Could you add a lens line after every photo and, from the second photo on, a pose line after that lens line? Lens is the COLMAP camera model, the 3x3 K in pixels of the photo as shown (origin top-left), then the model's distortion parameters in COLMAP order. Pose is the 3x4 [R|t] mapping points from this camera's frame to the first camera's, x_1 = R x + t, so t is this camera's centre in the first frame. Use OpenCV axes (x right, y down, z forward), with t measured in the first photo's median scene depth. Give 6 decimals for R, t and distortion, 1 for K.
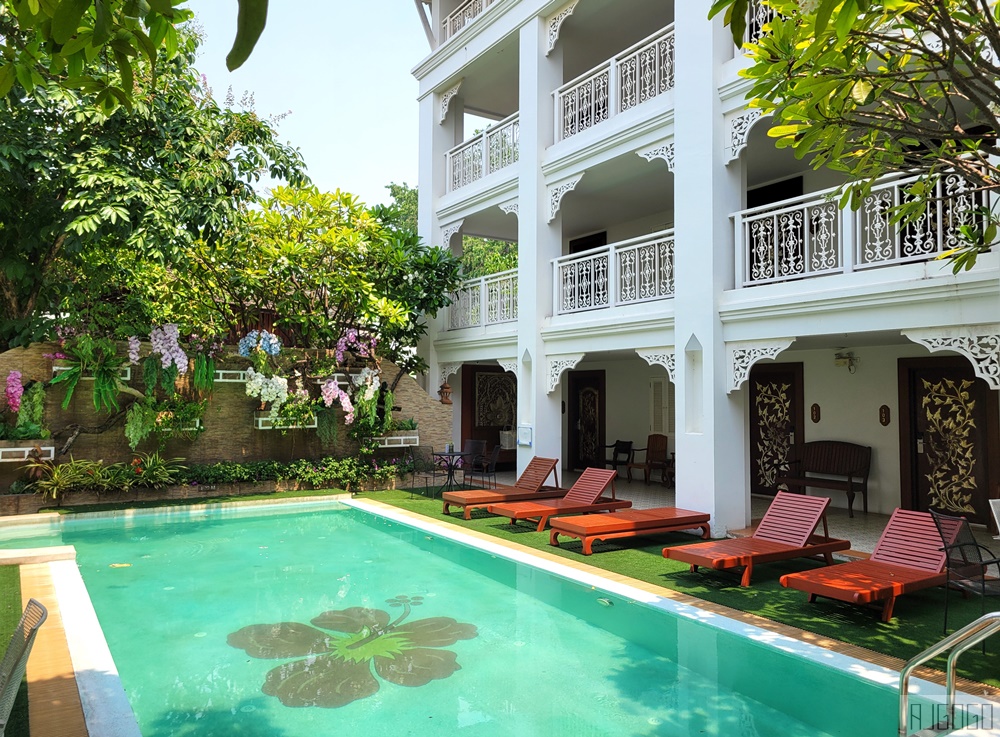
lens RADIAL K [[764.4, 0, 487.5], [0, 764.4, 368.8], [0, 0, 1]] dist [0.052104, -0.047514]
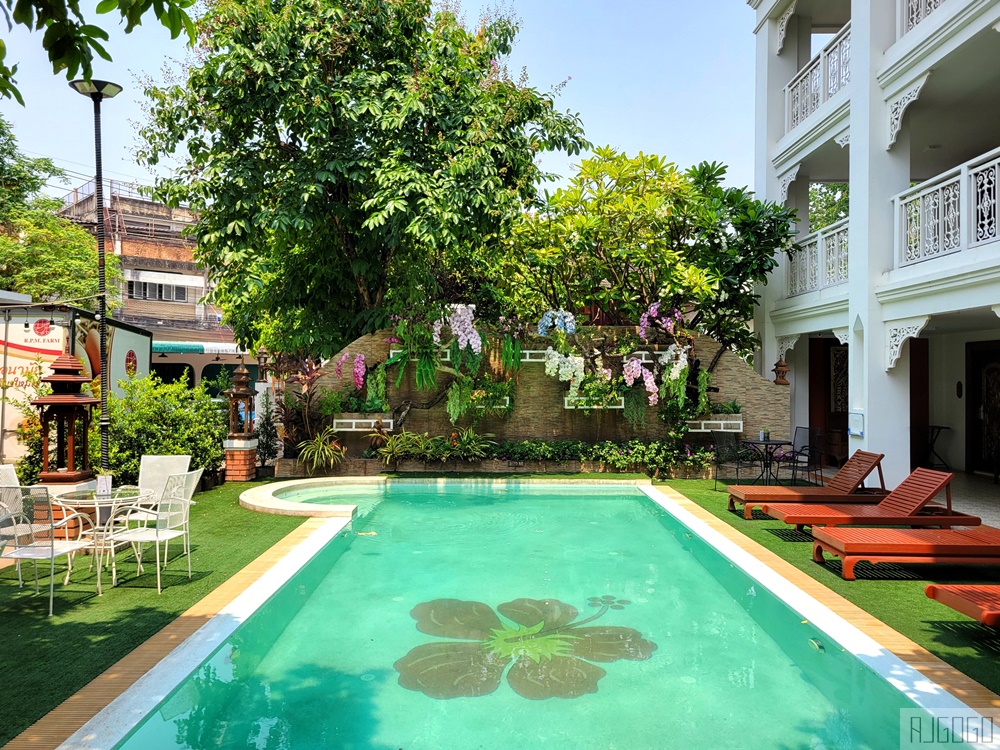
lens RADIAL K [[764.4, 0, 496.9], [0, 764.4, 383.7], [0, 0, 1]] dist [0.052104, -0.047514]
pose [[0.837454, 0.001789, -0.546505, 0.191274], [0.019632, 0.999251, 0.033355, 0.012644], [0.546155, -0.038662, 0.836791, 0.134268]]
